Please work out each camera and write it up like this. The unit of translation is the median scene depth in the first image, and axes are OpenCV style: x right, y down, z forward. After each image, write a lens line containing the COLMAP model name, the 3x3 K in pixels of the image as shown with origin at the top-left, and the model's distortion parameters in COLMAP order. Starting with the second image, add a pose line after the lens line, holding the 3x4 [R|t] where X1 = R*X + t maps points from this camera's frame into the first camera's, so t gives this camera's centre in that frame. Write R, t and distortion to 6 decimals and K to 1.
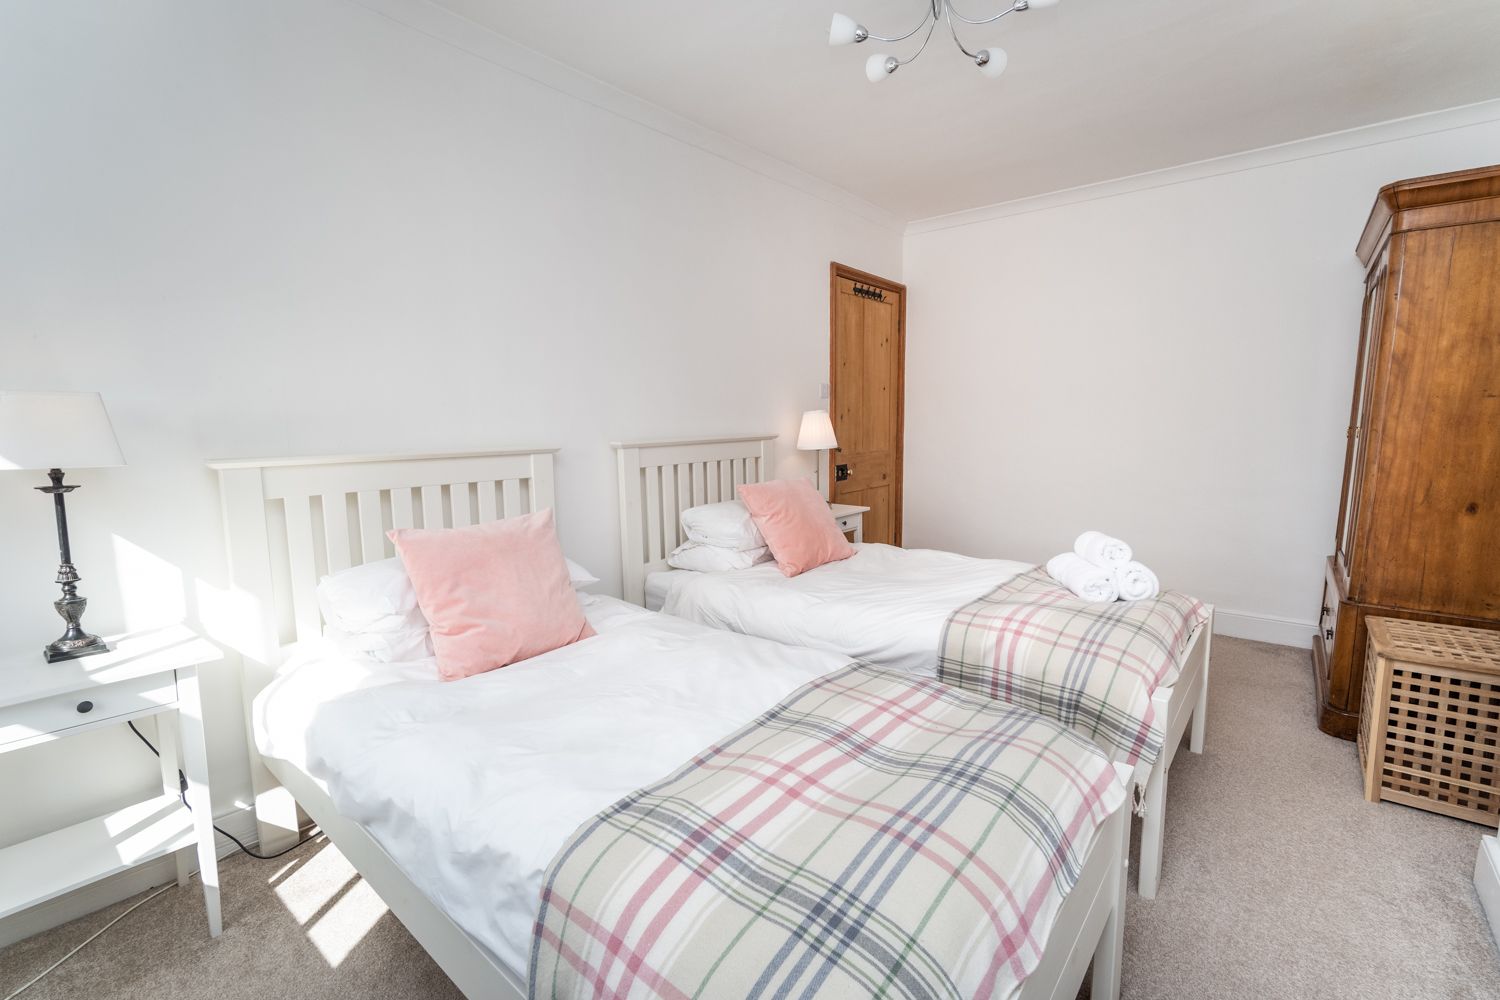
lens RADIAL K [[663.3, 0, 739.6], [0, 663.3, 511.6], [0, 0, 1]] dist [-0.006924, 0.003885]
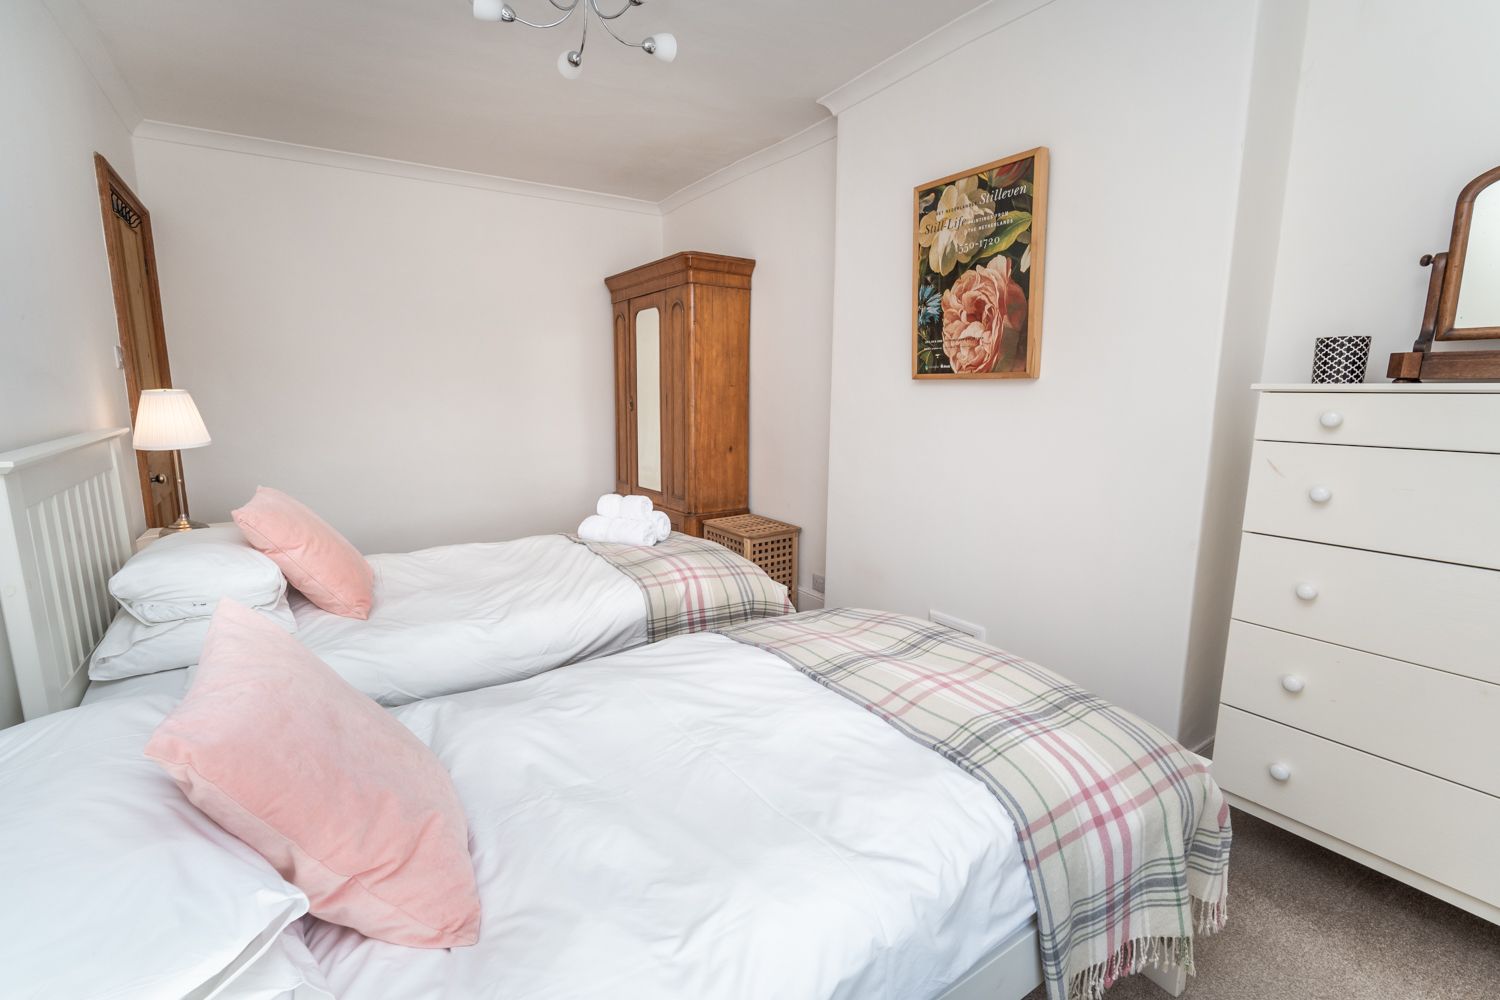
lens RADIAL K [[663.3, 0, 747.9], [0, 663.3, 502.6], [0, 0, 1]] dist [-0.006924, 0.003885]
pose [[0.285255, -0.157275, 0.945460, -0.650632], [0.129986, 0.983679, 0.124415, -0.088671], [-0.949597, 0.087406, 0.301043, 0.483407]]
